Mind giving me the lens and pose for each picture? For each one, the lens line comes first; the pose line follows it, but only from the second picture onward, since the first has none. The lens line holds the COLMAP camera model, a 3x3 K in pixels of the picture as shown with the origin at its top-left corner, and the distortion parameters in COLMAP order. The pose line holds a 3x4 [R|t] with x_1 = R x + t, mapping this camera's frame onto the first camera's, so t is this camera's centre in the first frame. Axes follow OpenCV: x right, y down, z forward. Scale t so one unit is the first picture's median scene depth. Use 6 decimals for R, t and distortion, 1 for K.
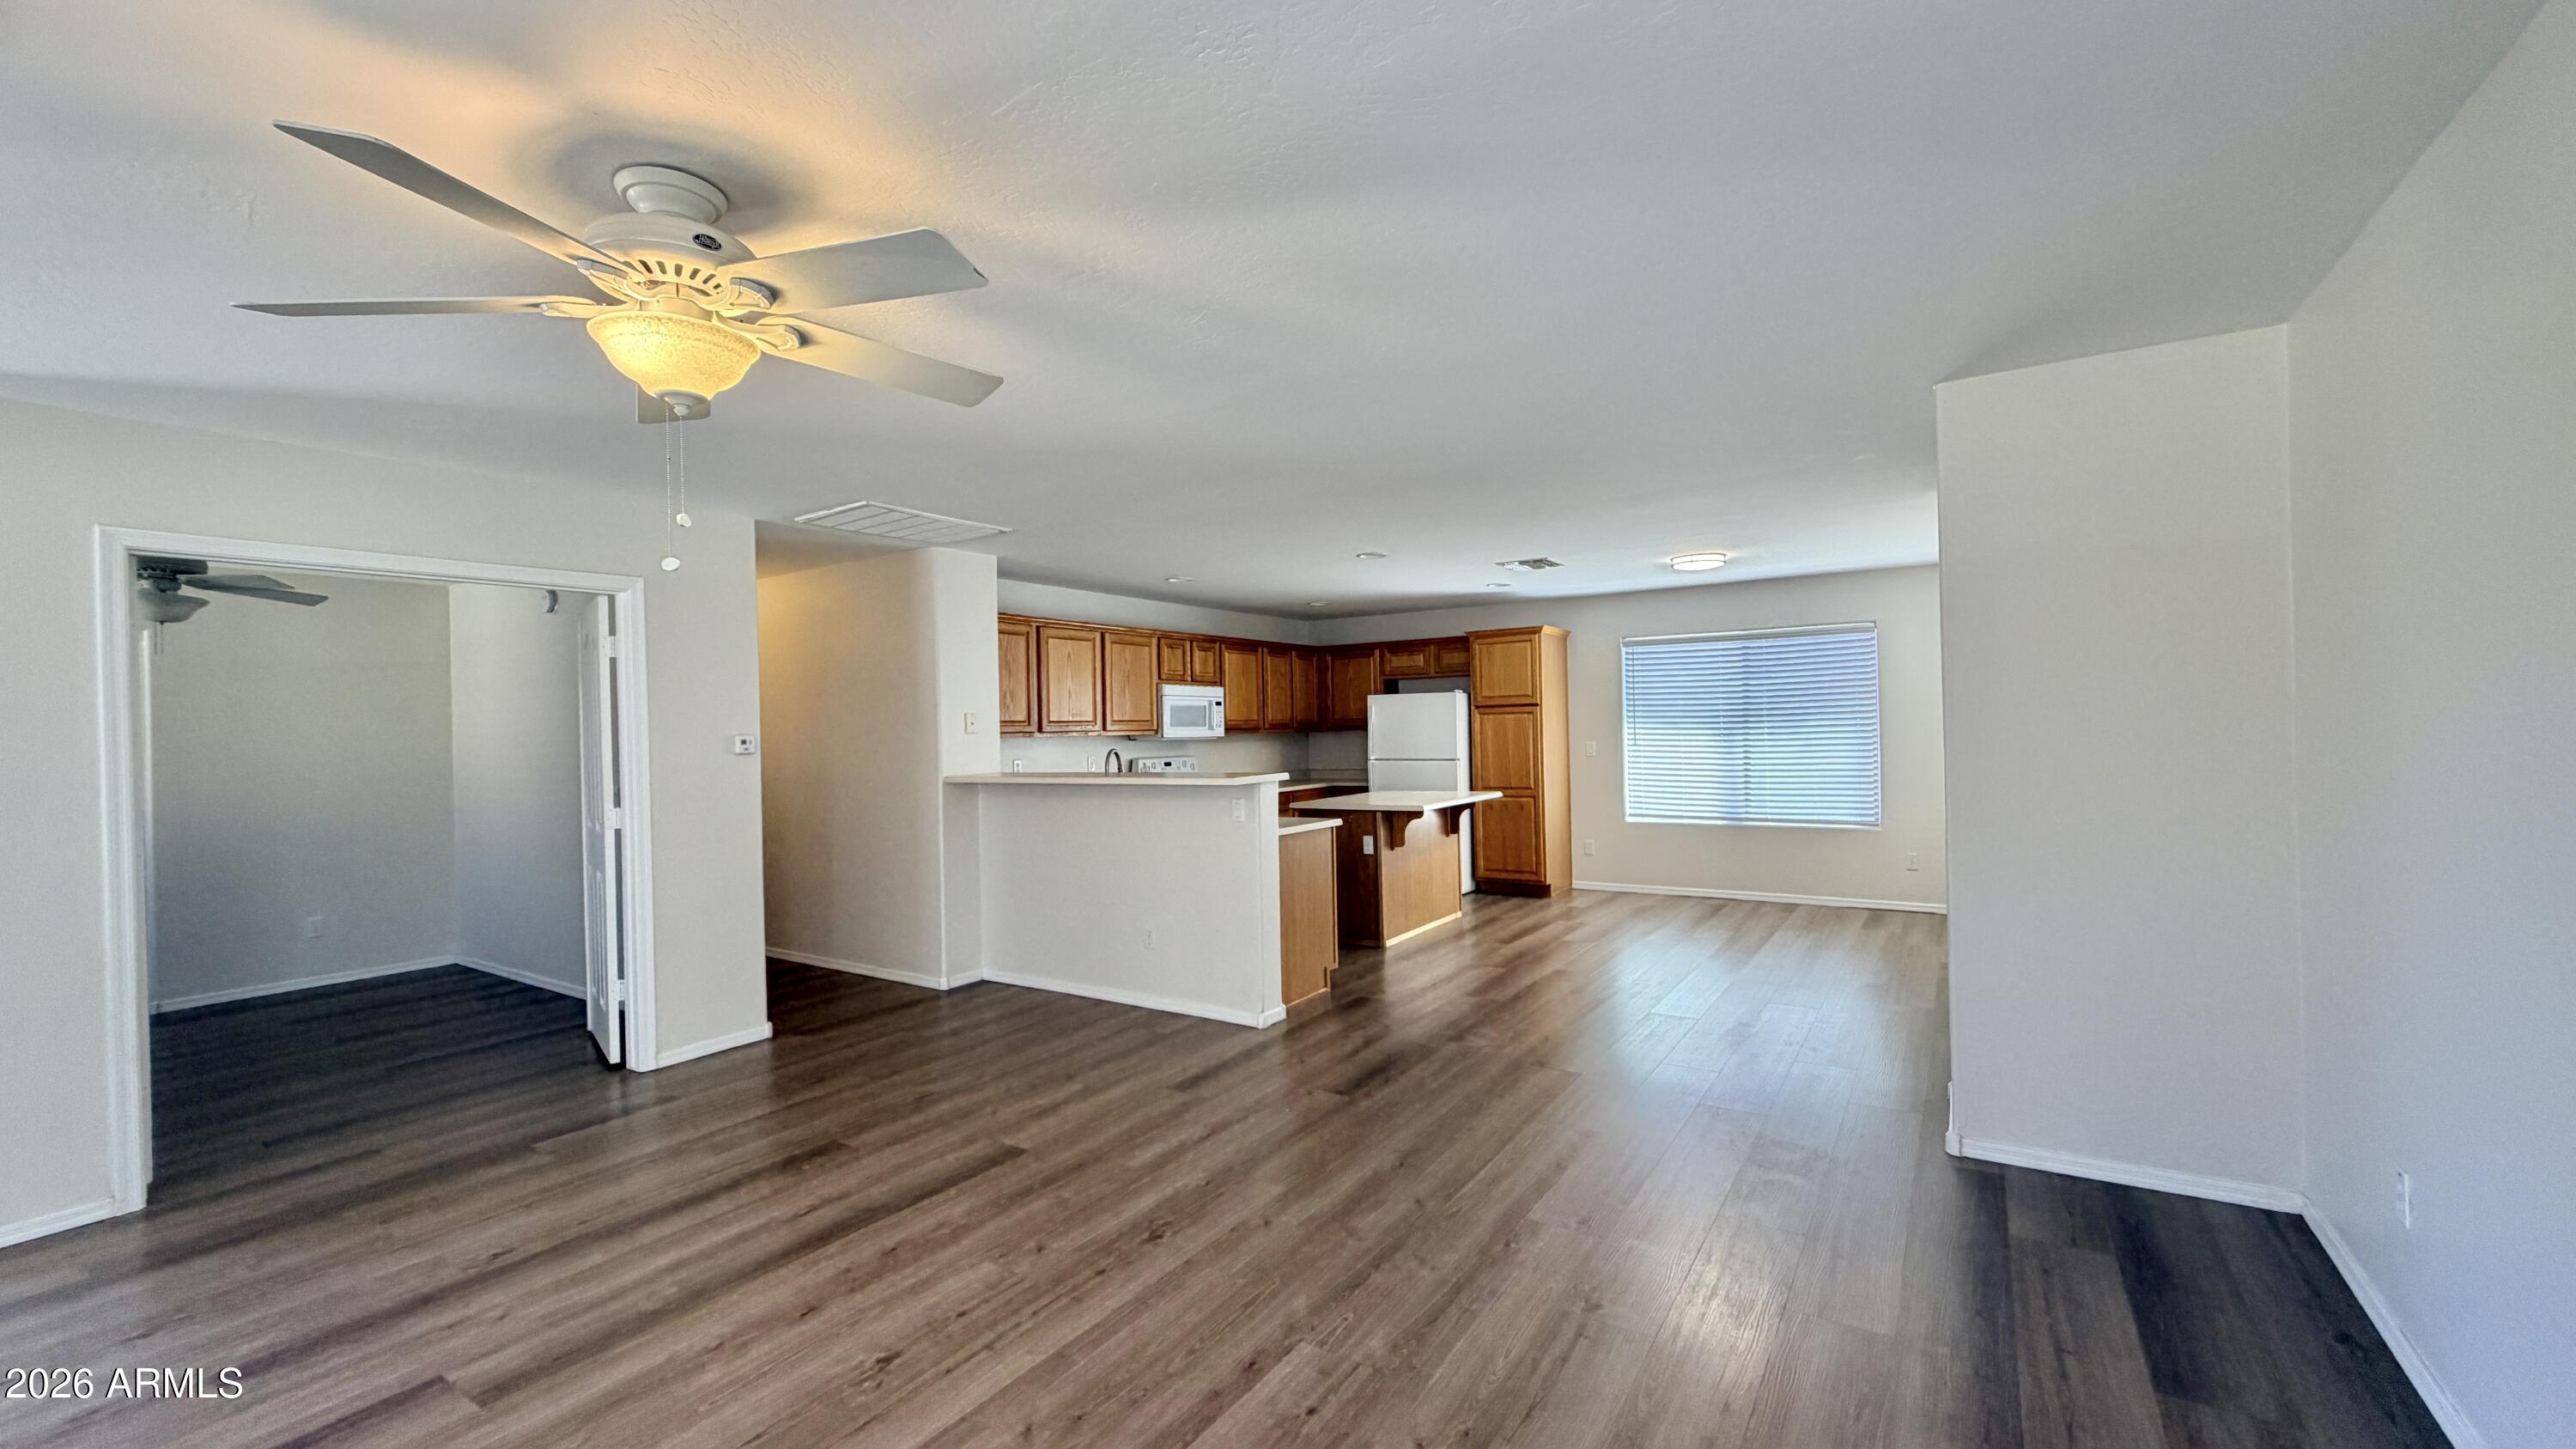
lens RADIAL K [[1029.9, 0, 1288.9], [0, 1029.9, 728.2], [0, 0, 1]] dist [-0.002316, -0.000050]
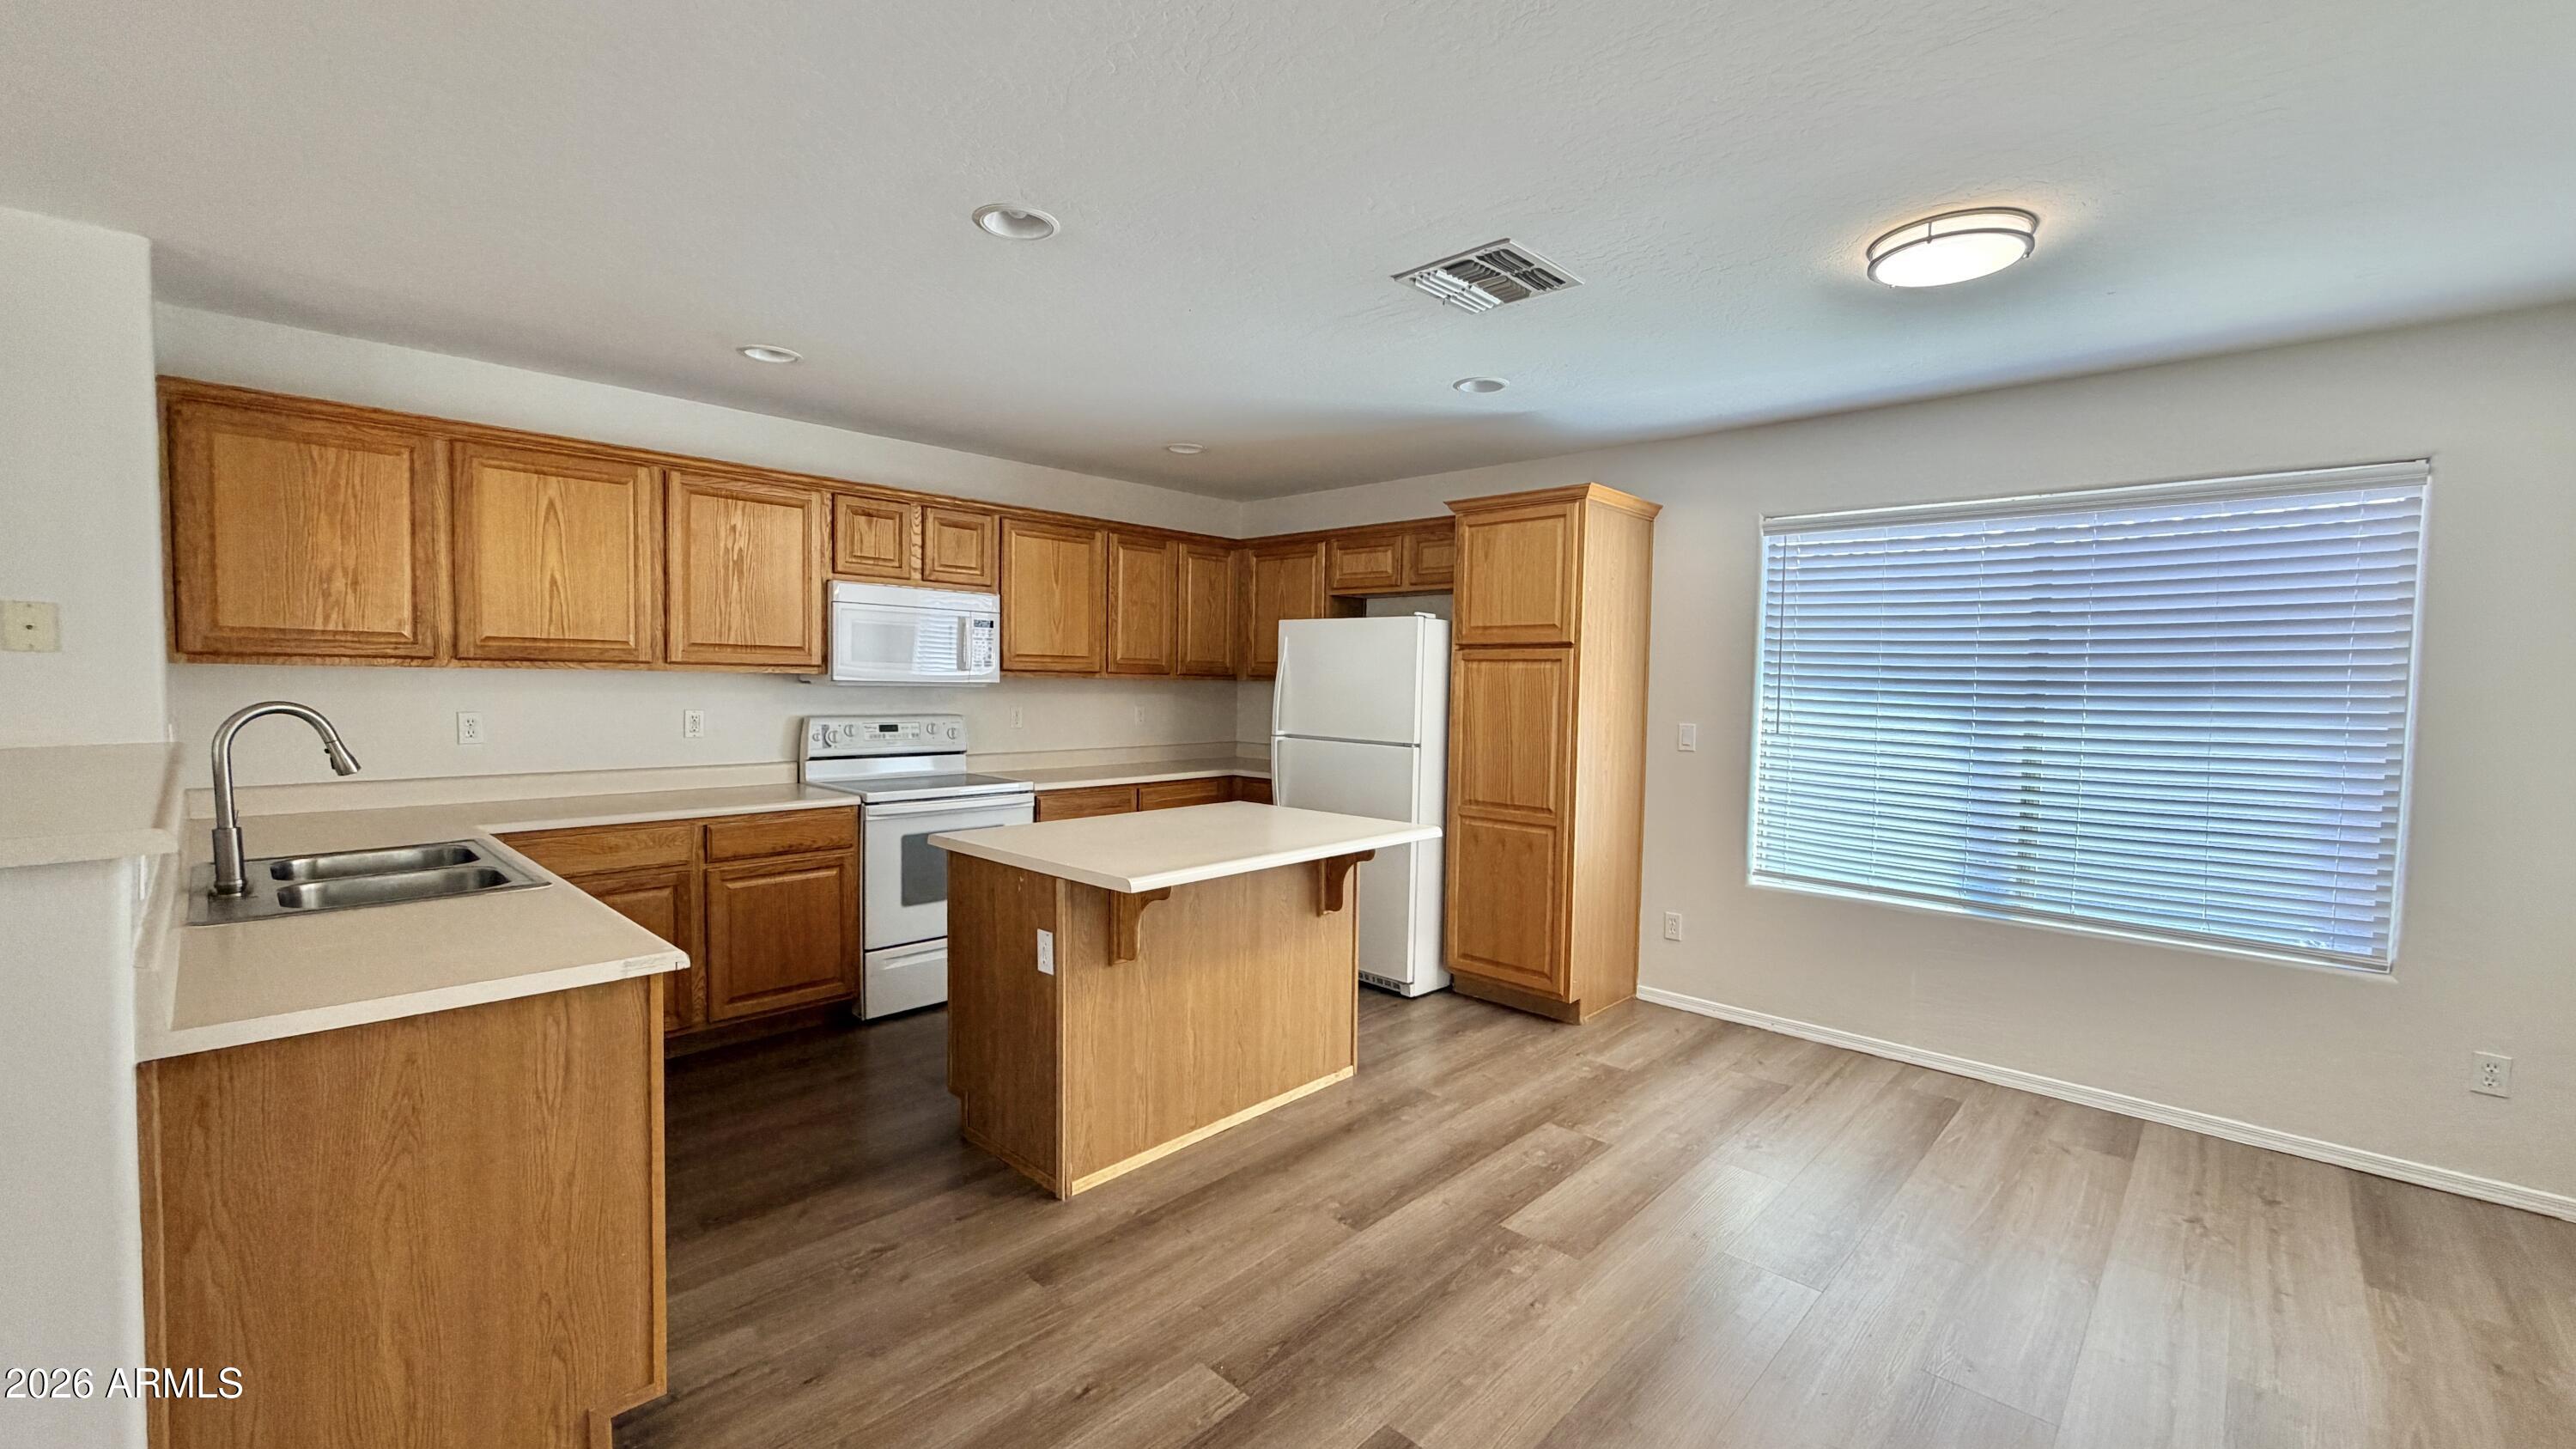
lens RADIAL K [[1029.9, 0, 1280.2], [0, 1029.9, 718.5], [0, 0, 1]] dist [-0.002316, -0.000050]
pose [[0.982690, 0.047614, -0.179037, 0.191673], [-0.039529, 0.998042, 0.048463, -0.005797], [0.180994, -0.040547, 0.982648, 0.476313]]
